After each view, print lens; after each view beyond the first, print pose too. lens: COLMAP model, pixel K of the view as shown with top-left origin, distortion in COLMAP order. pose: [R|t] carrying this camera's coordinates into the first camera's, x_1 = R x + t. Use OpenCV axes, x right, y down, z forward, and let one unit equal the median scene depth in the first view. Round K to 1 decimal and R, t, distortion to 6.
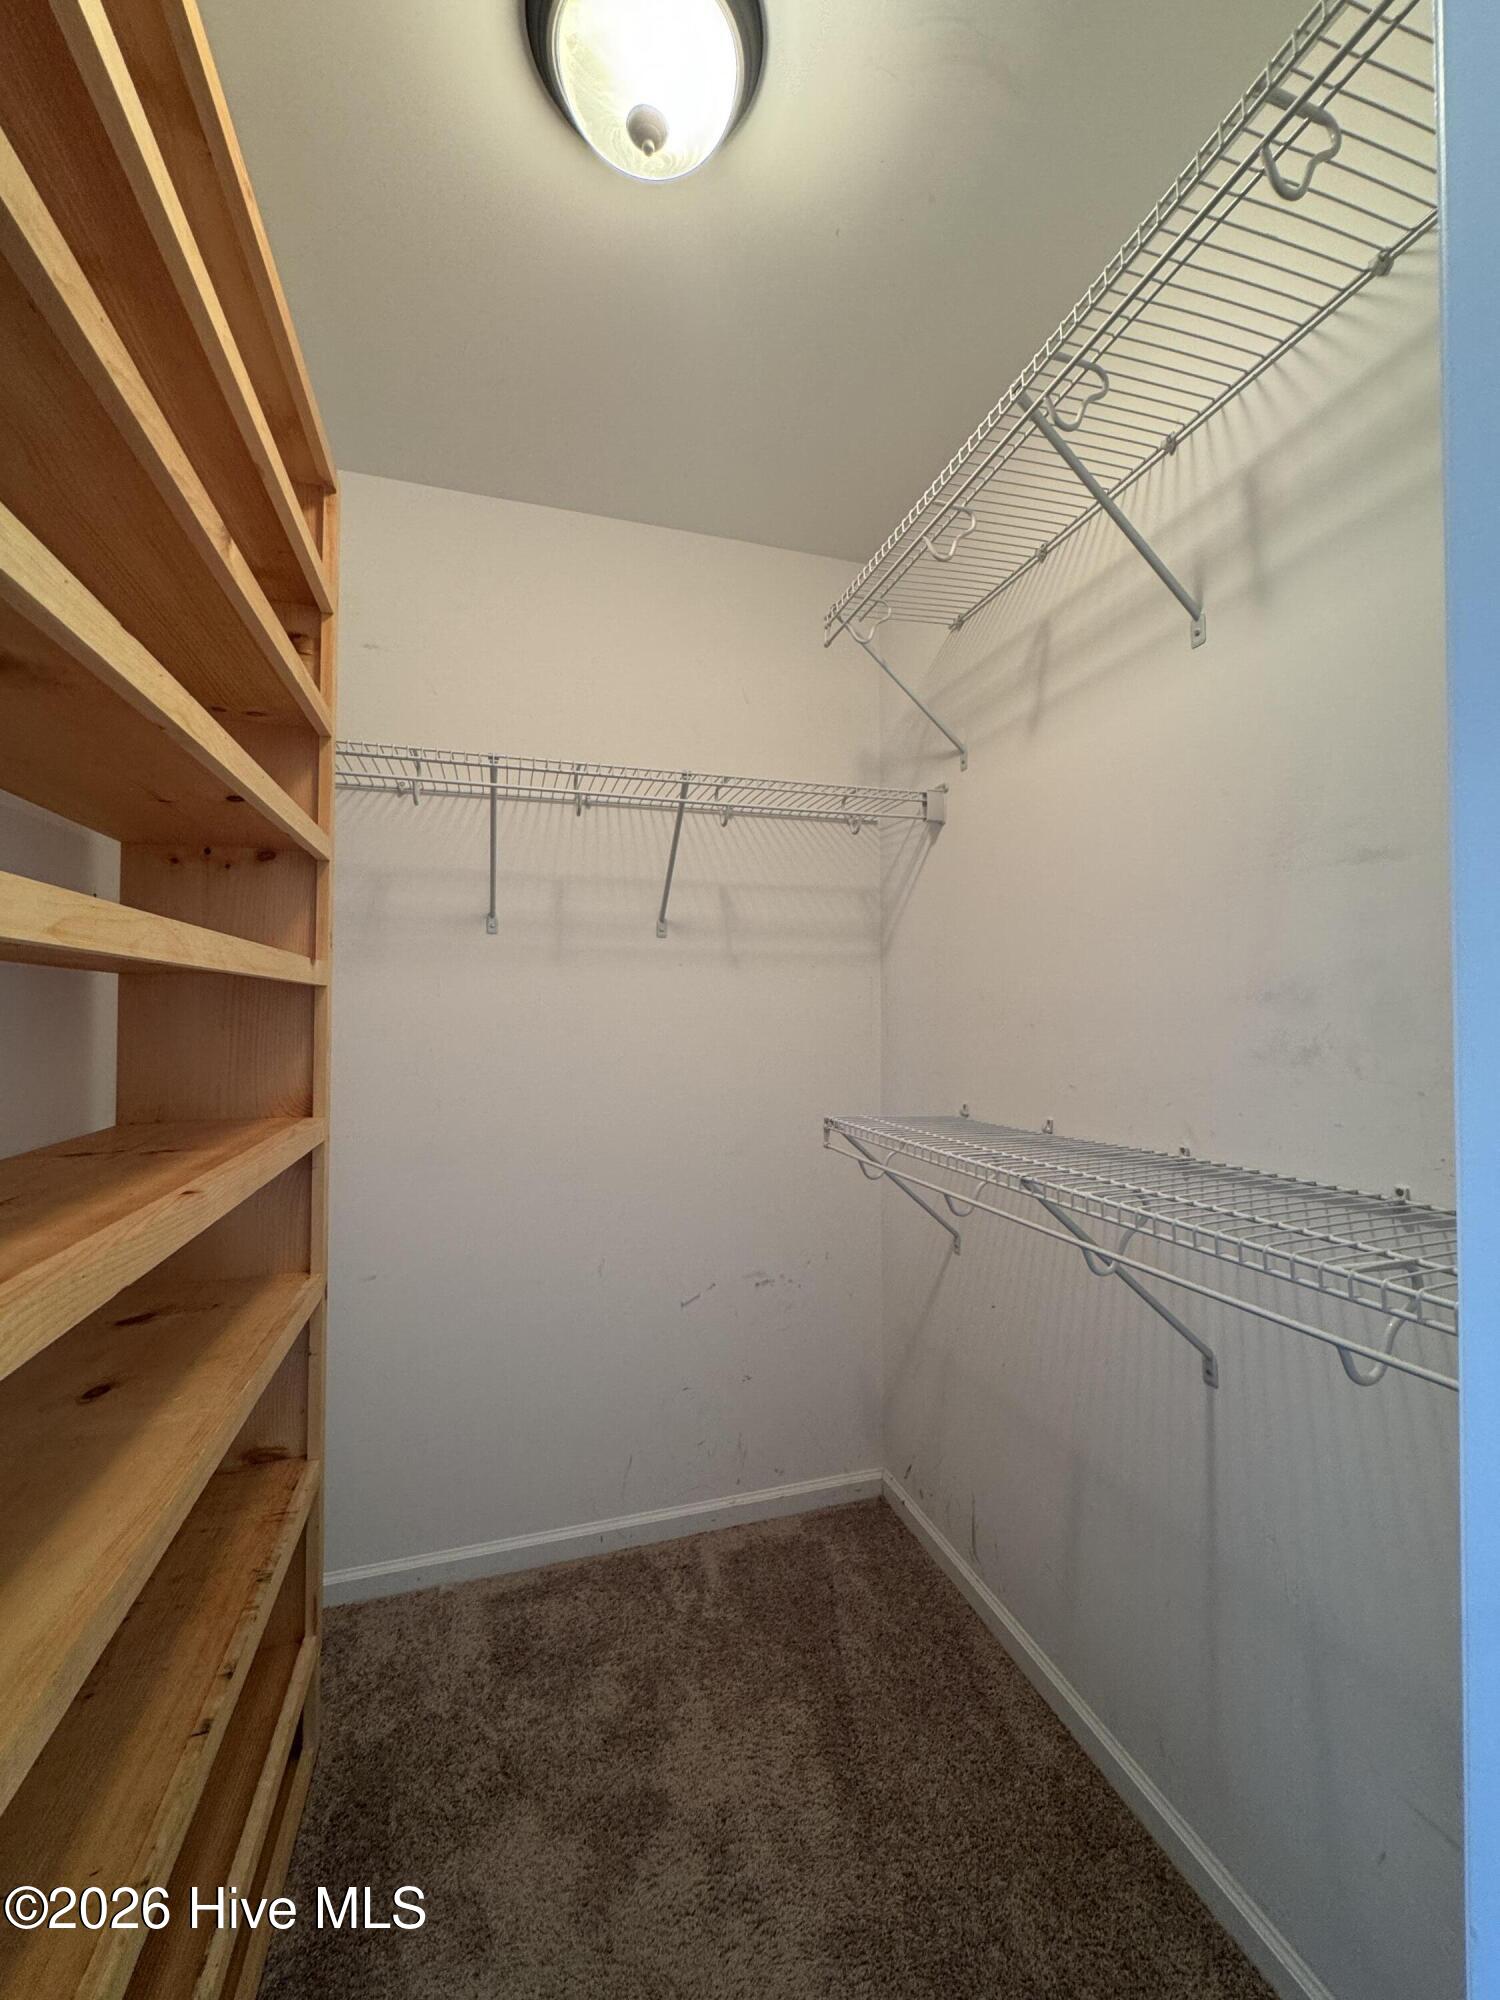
lens RADIAL K [[802.1, 0, 750.0], [0, 802.1, 1000.0], [0, 0, 1]] dist [-0.000381, 0.000299]
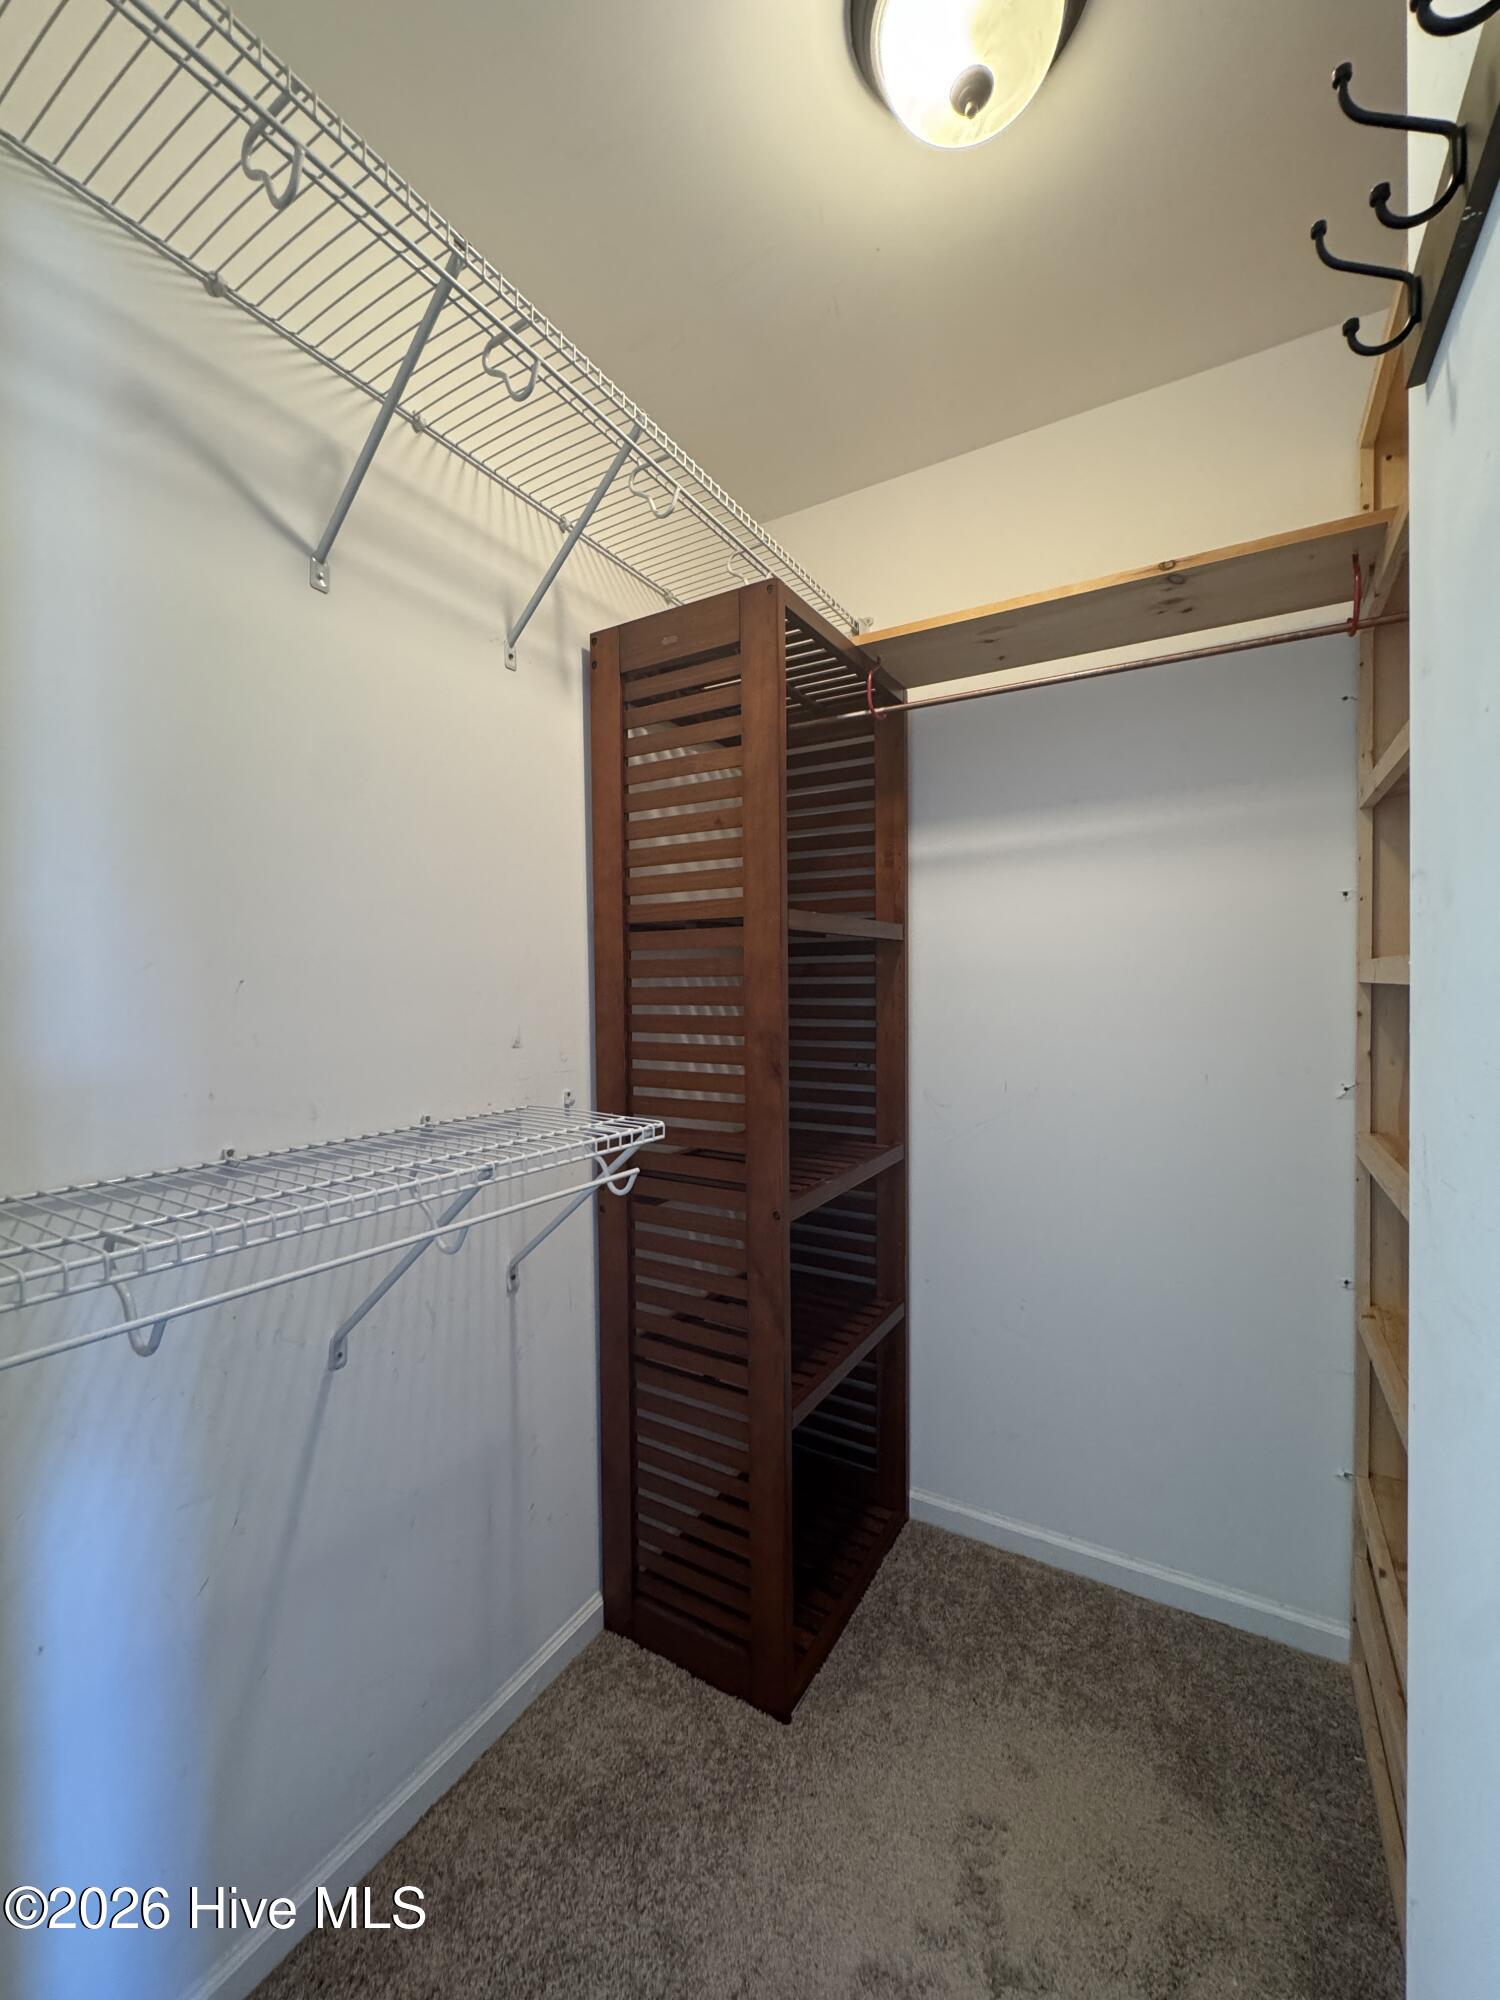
lens RADIAL K [[802.1, 0, 750.0], [0, 802.1, 1000.0], [0, 0, 1]] dist [-0.000381, 0.000299]
pose [[-0.665306, -0.001164, 0.746570, -0.467903], [0.014082, 0.999801, 0.014108, 0.034691], [-0.746438, 0.019899, -0.665158, 1.250707]]
